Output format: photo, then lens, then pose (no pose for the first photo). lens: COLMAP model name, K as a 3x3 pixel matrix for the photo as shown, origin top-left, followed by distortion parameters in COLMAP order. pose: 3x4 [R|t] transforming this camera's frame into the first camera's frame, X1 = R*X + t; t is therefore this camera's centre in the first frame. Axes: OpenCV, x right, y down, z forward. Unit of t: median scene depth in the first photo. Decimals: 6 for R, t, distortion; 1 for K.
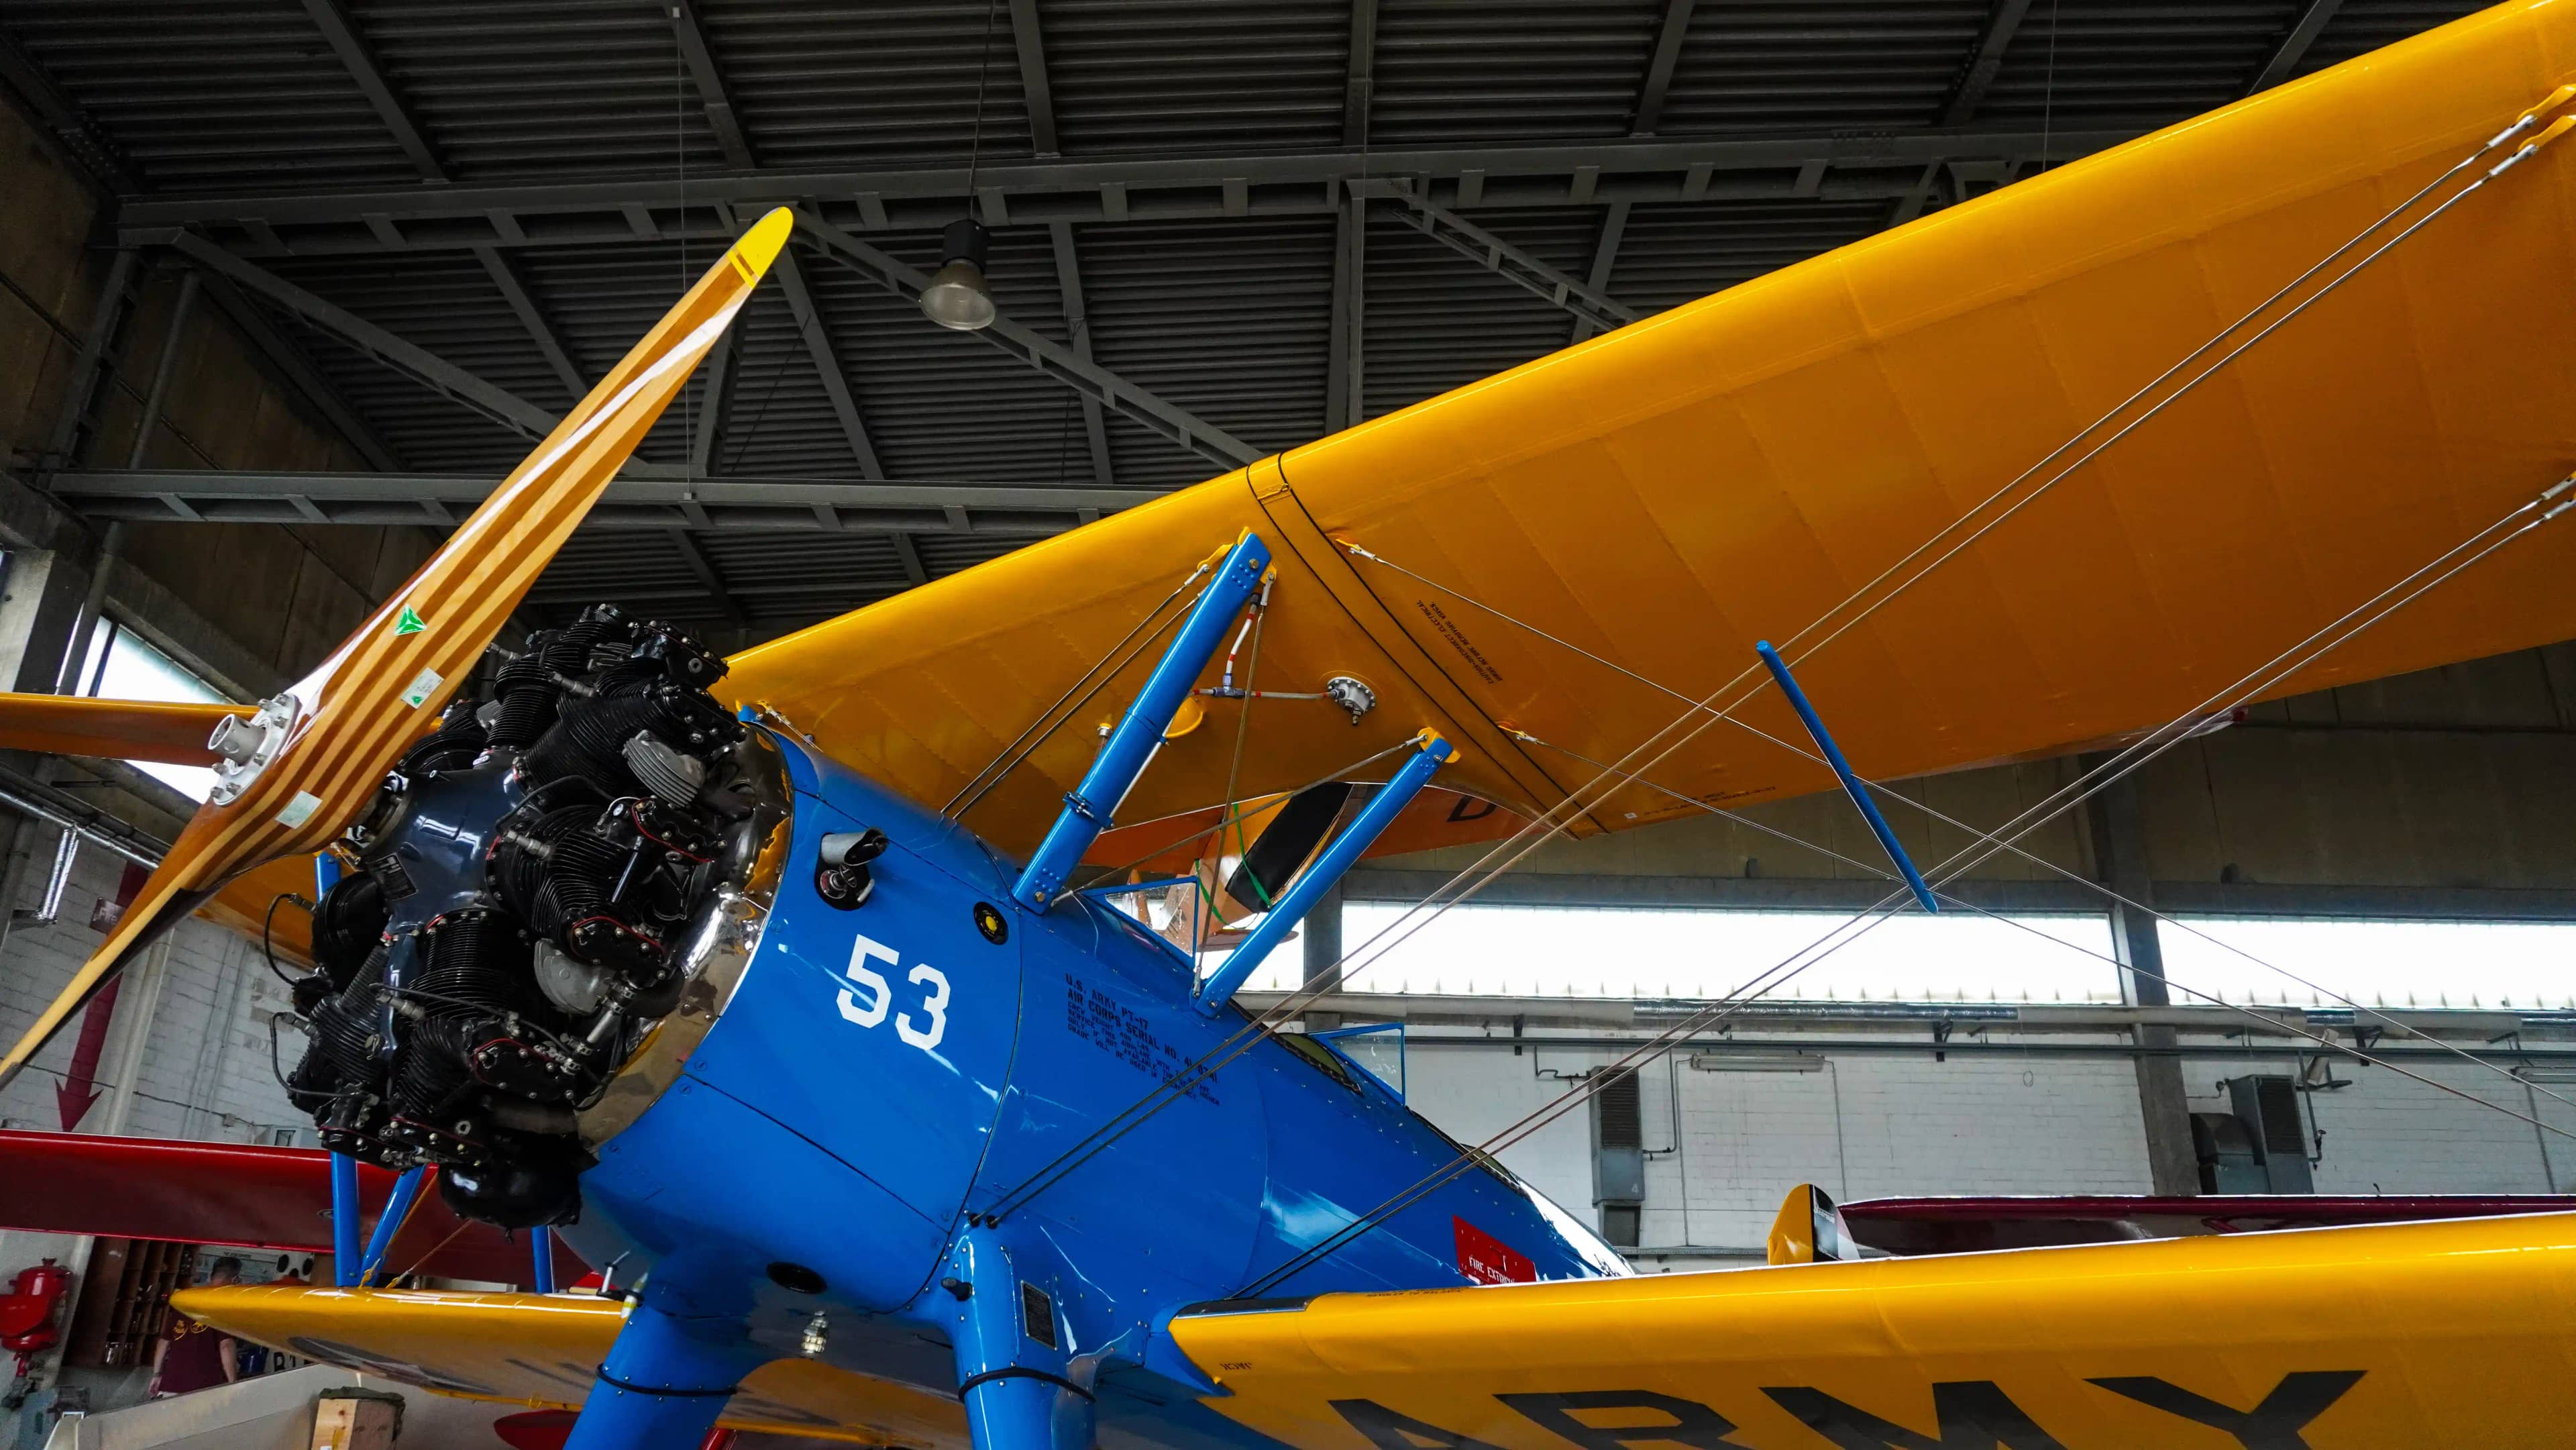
lens RADIAL K [[1707.5, 0, 1273.1], [0, 1707.5, 737.3], [0, 0, 1]] dist [-0.031789, 0.015169]
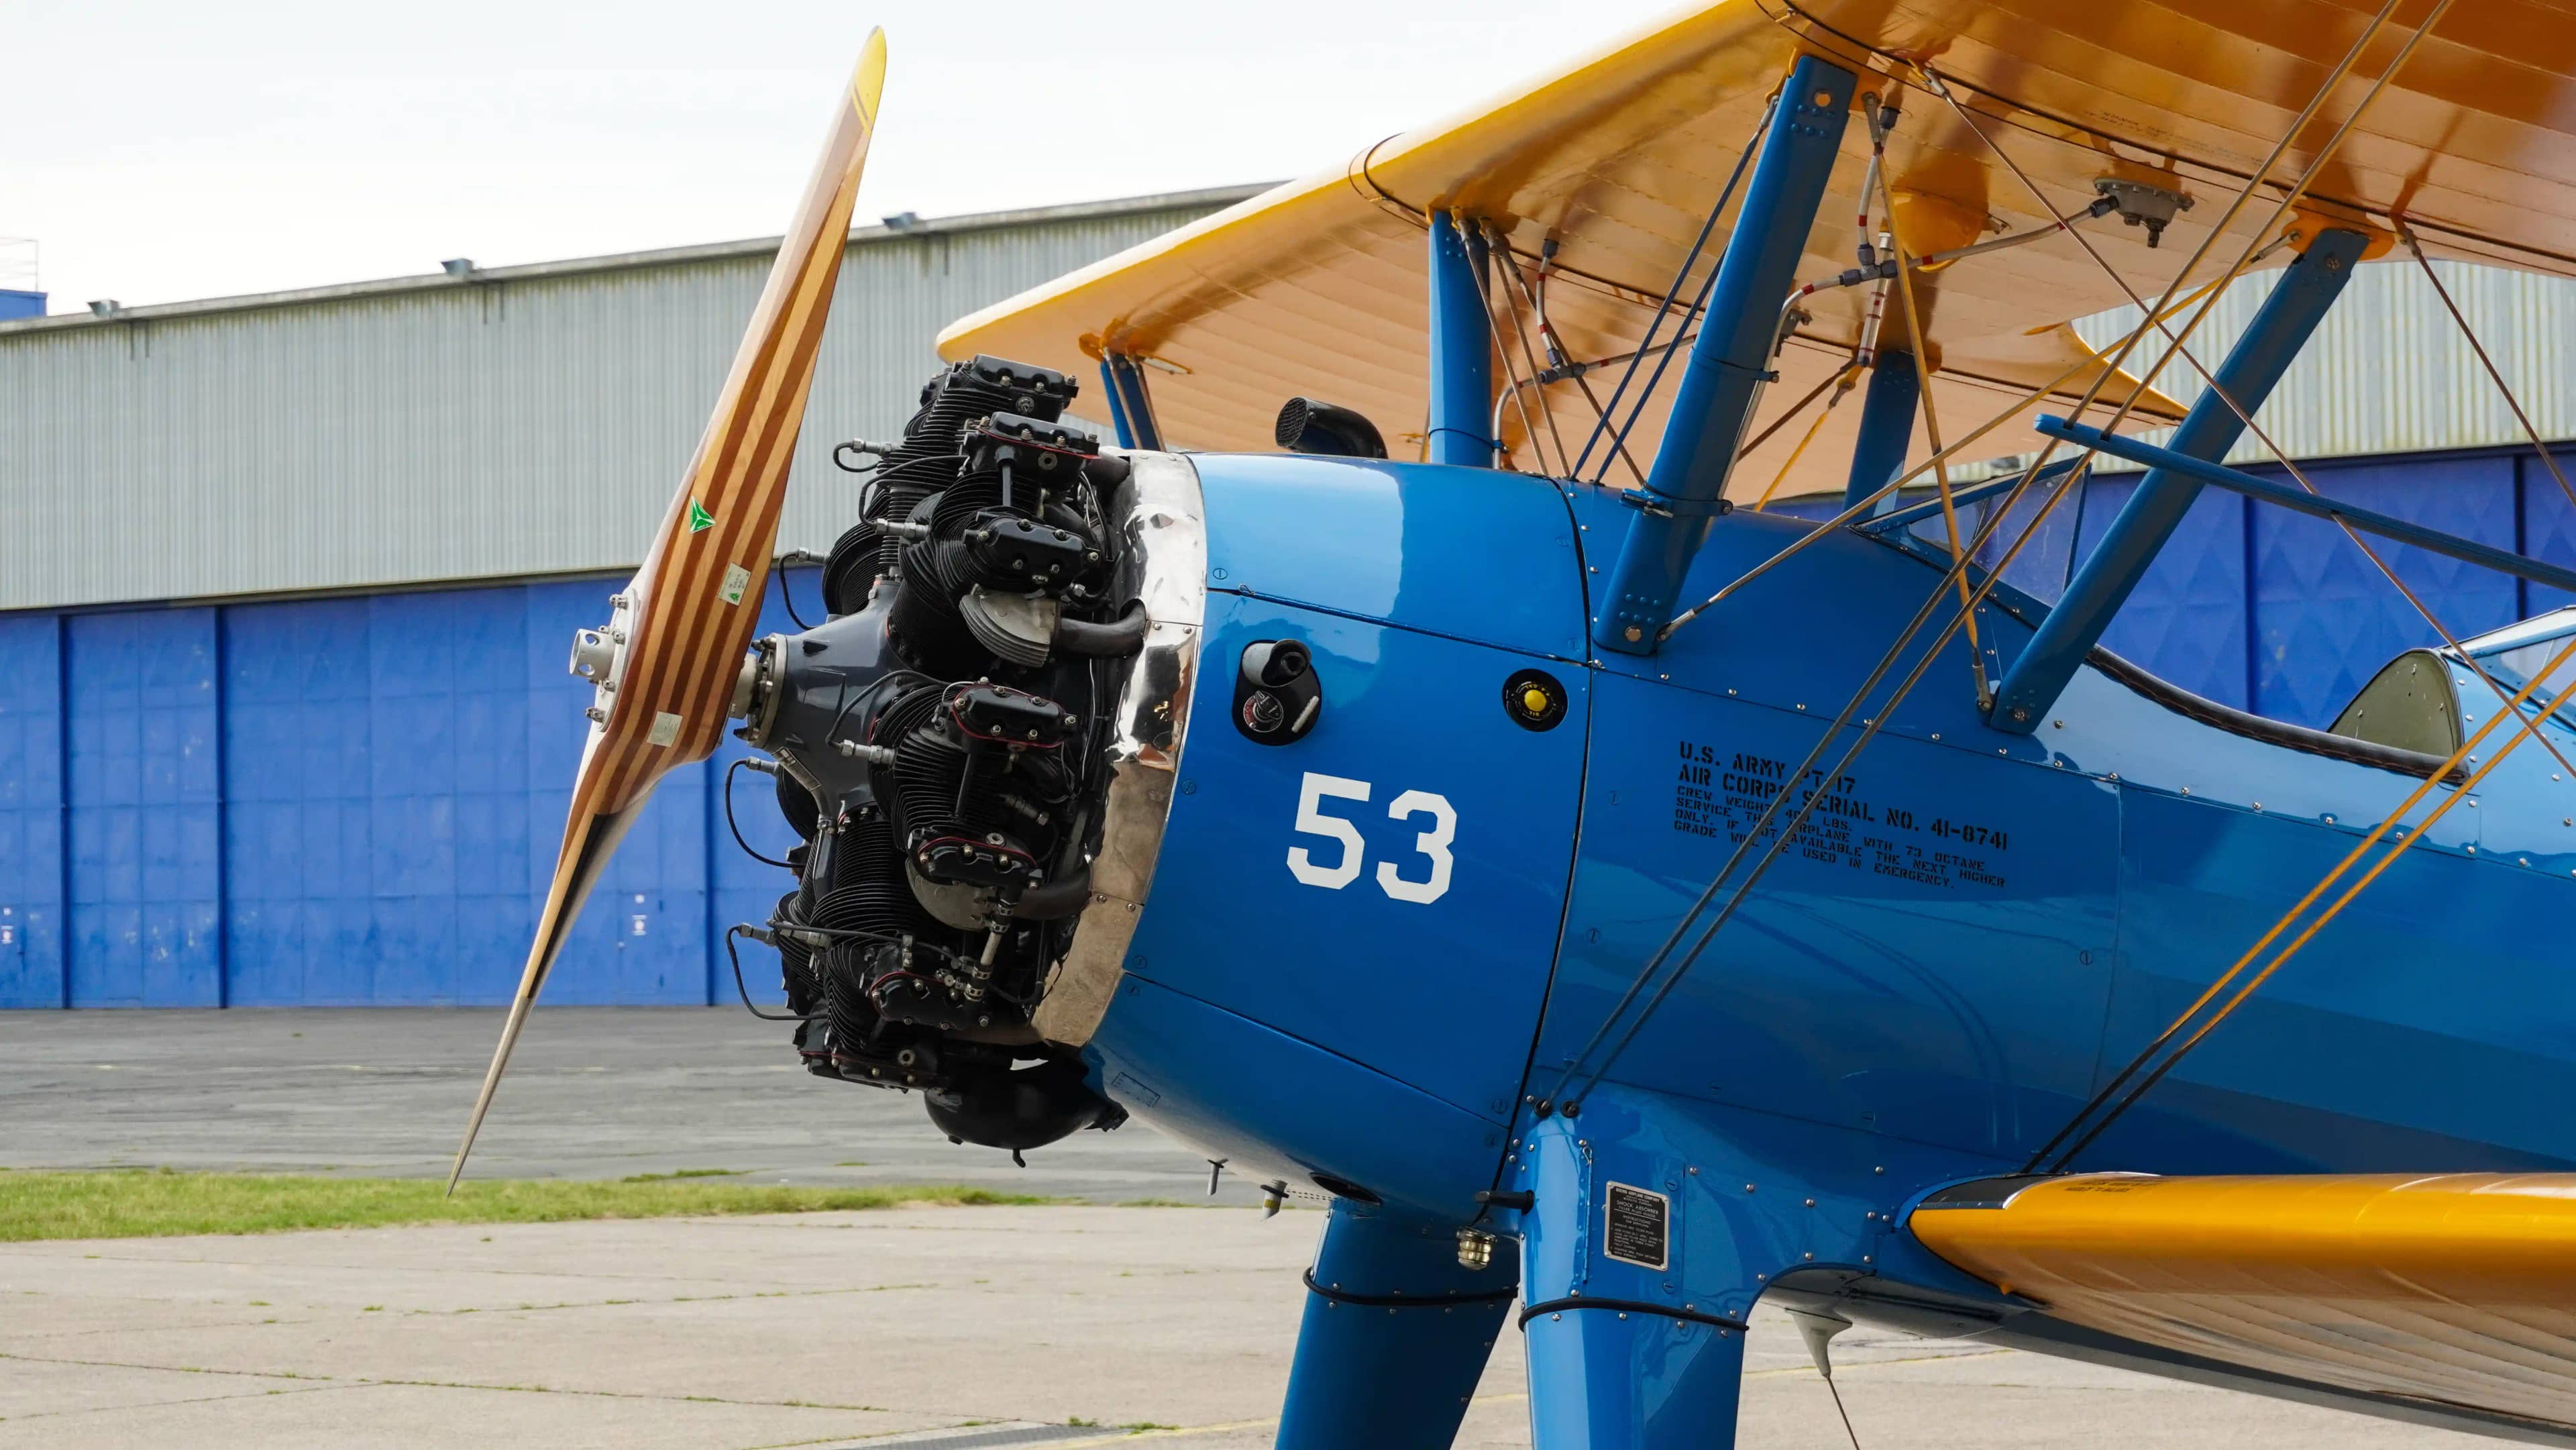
lens RADIAL K [[6420.9, 0, 1295.5], [0, 6420.9, 728.1], [0, 0, 1]] dist [0.012584, 0.000000]
pose [[0.782445, -0.045284, -0.621071, 1.544394], [0.249784, 0.936424, 0.246409, -0.614353], [0.570428, -0.347935, 0.744012, -1.141273]]
